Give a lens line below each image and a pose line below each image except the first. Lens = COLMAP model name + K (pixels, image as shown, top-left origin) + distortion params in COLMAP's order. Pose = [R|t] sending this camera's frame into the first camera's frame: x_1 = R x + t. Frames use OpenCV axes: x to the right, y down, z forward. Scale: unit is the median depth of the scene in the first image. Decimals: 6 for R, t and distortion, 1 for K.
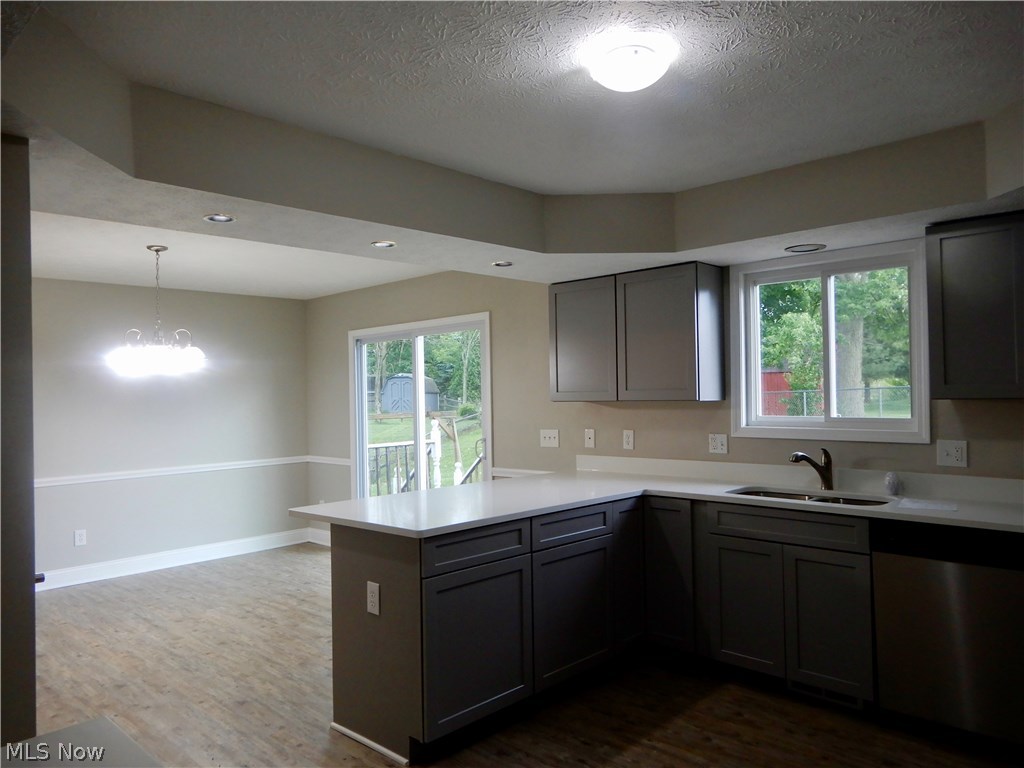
lens RADIAL K [[729.6, 0, 513.6], [0, 729.6, 378.3], [0, 0, 1]] dist [0.006072, -0.003434]
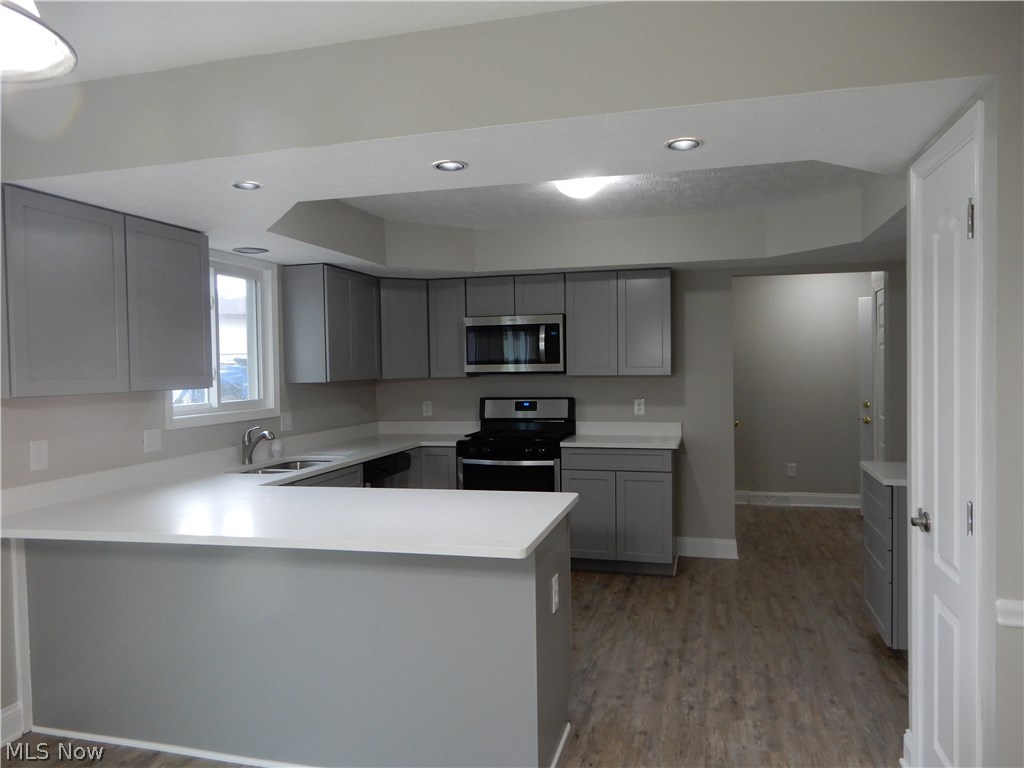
lens RADIAL K [[729.6, 0, 513.6], [0, 729.6, 378.3], [0, 0, 1]] dist [0.006072, -0.003434]
pose [[-0.477908, 0.014936, 0.878283, -0.812684], [0.014334, 0.999855, -0.009204, 0.038636], [-0.878293, 0.008191, -0.478052, 1.268762]]
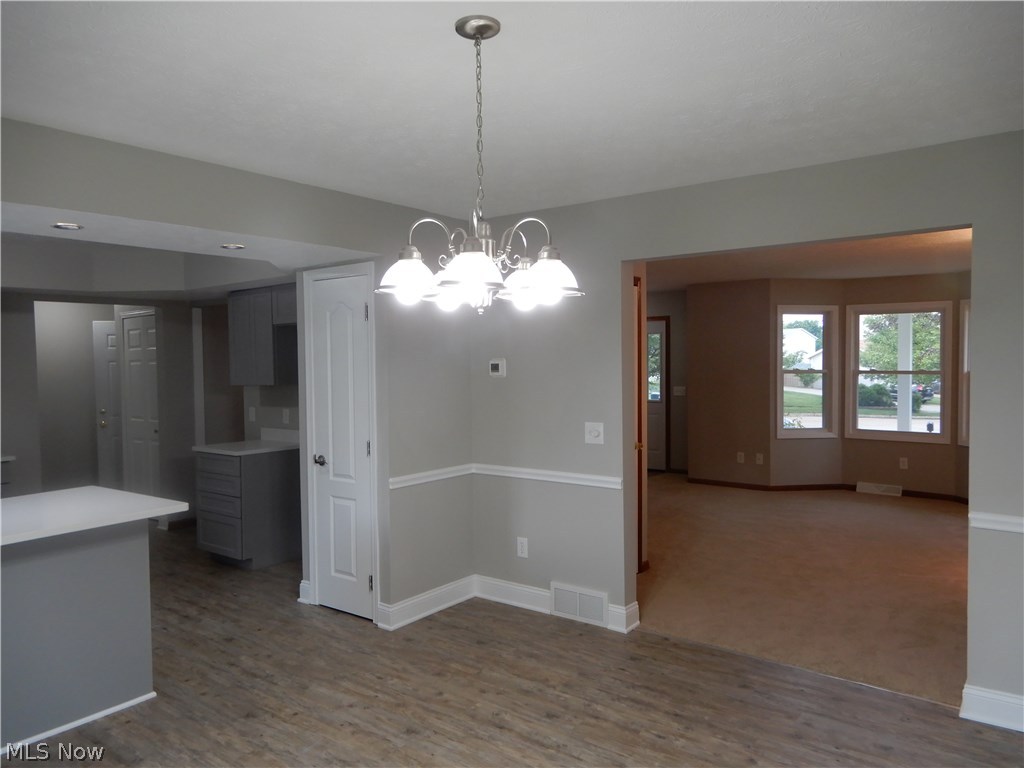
lens RADIAL K [[729.6, 0, 513.6], [0, 729.6, 378.3], [0, 0, 1]] dist [0.006072, -0.003434]
pose [[-0.992998, 0.047247, -0.108268, -0.611185], [0.045487, 0.998791, 0.018667, 0.017070], [0.109019, 0.013612, -0.993947, 1.909408]]
